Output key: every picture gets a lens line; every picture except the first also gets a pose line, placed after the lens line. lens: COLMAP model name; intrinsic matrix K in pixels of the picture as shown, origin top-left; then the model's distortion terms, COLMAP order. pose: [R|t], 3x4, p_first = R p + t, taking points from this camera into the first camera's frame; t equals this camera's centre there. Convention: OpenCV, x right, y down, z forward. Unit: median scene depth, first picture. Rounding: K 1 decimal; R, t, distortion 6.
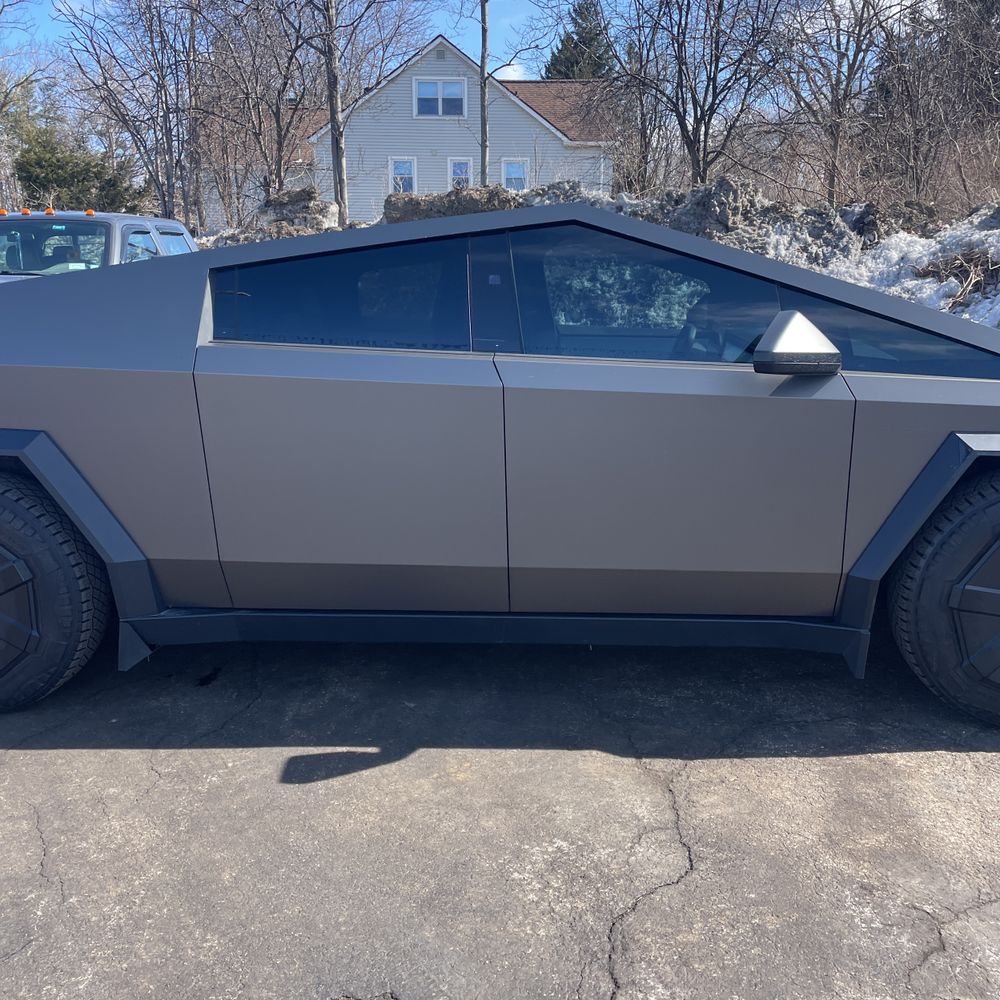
lens RADIAL K [[990.3, 0, 516.6], [0, 990.3, 498.6], [0, 0, 1]] dist [0.094129, -0.105781]
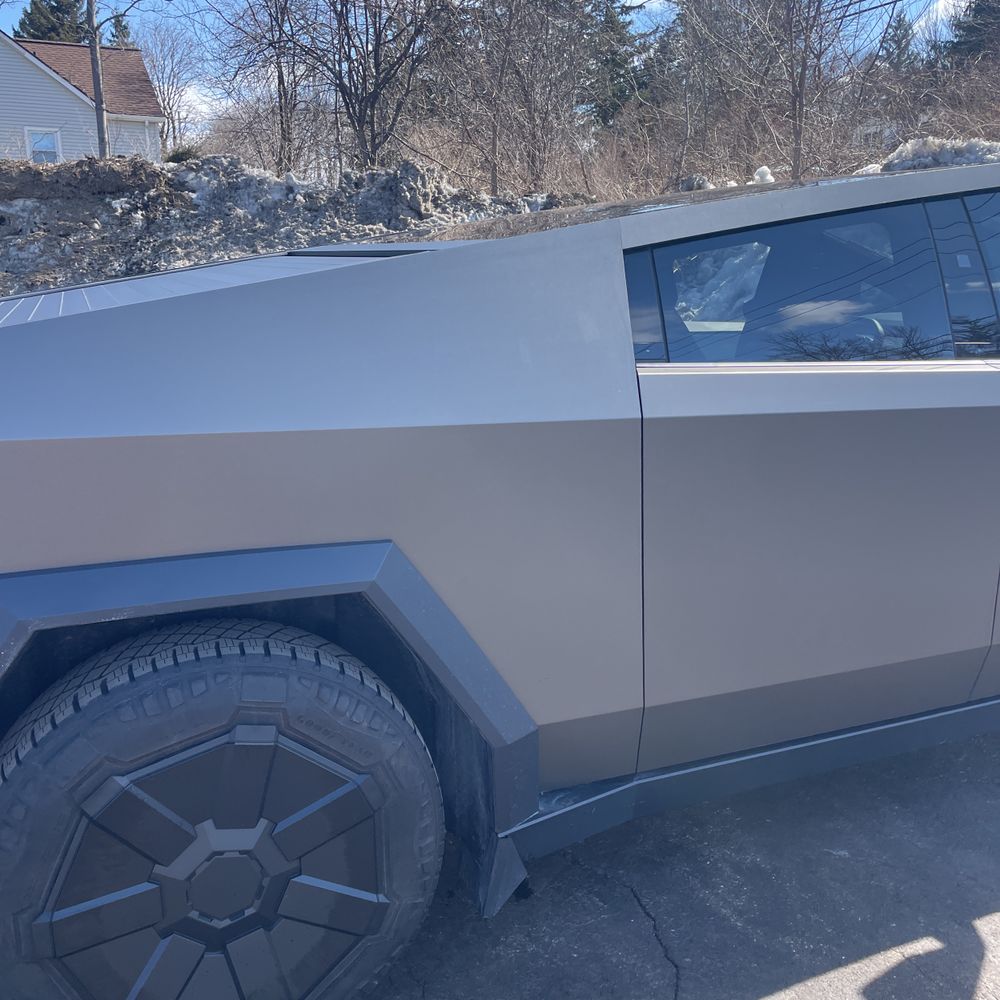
lens RADIAL K [[988.8, 0, 500.0], [0, 988.8, 500.0], [0, 0, 1]] dist [0.091496, -0.098593]
pose [[0.895025, -0.104314, 0.433647, -0.164339], [0.099556, 0.994460, 0.033741, -0.025703], [-0.434764, 0.012973, 0.900451, 0.119502]]
